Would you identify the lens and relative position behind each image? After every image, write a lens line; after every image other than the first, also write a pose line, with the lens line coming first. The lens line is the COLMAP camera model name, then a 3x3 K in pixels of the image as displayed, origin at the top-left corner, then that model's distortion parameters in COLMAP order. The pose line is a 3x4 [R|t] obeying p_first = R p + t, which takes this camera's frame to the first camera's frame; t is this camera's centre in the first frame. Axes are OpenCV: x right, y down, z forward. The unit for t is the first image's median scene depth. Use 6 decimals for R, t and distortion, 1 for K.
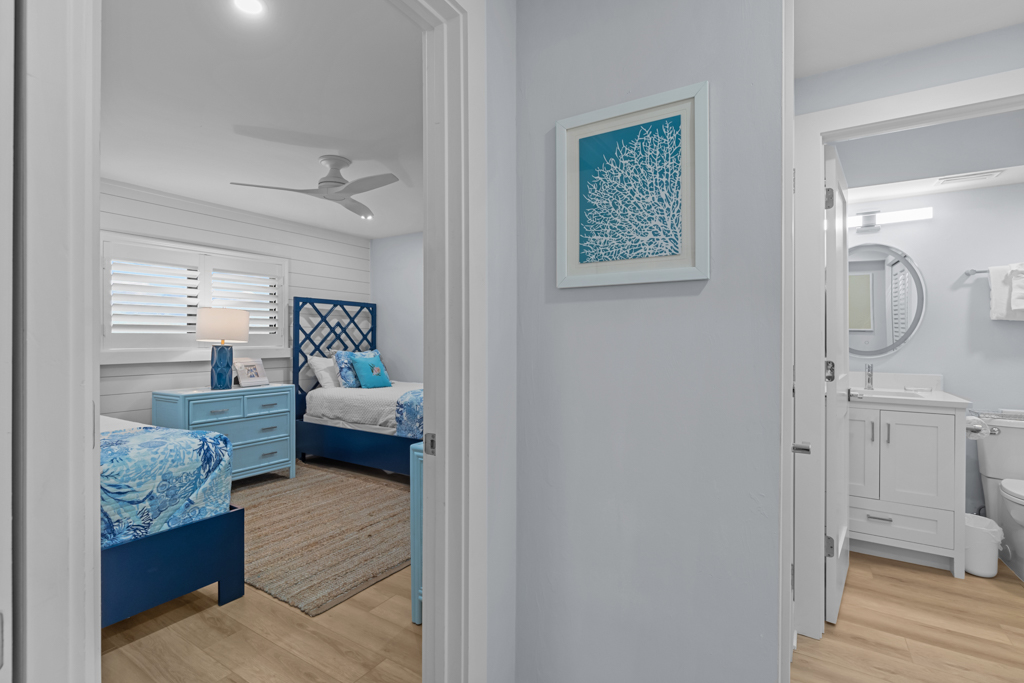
lens RADIAL K [[495.8, 0, 511.0], [0, 495.8, 332.6], [0, 0, 1]] dist [-0.013529, -0.000140]
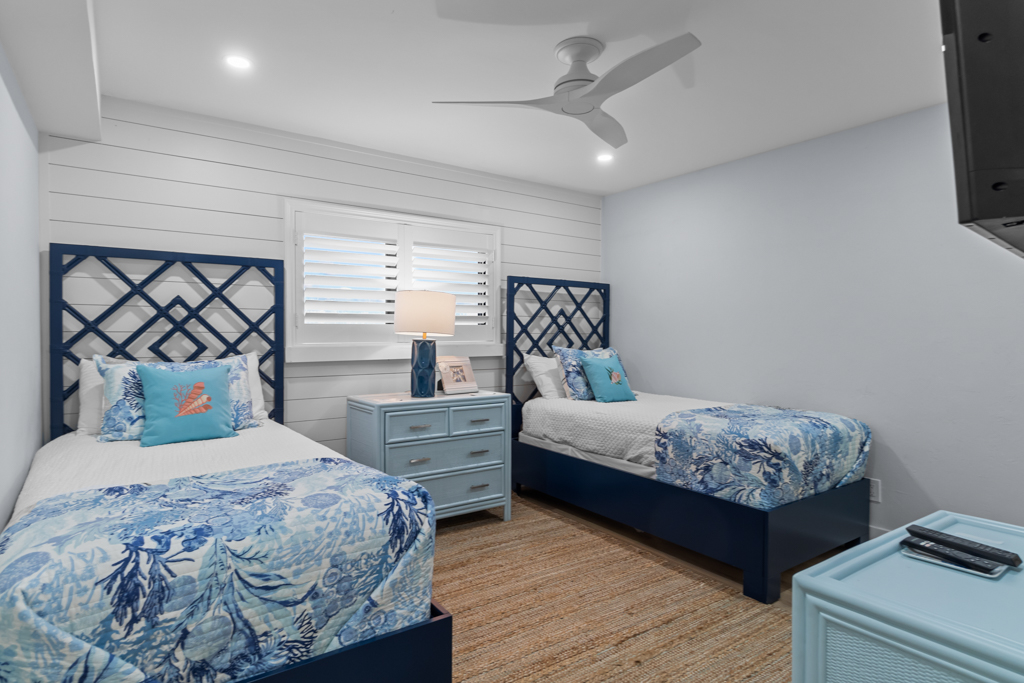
lens RADIAL K [[520.4, 0, 498.2], [0, 520.4, 324.0], [0, 0, 1]] dist [-0.002241, 0.000625]
pose [[0.923007, -0.001899, -0.384778, -0.167180], [0.000413, 0.999992, -0.003946, 0.004528], [0.384782, 0.003483, 0.923001, 0.297713]]
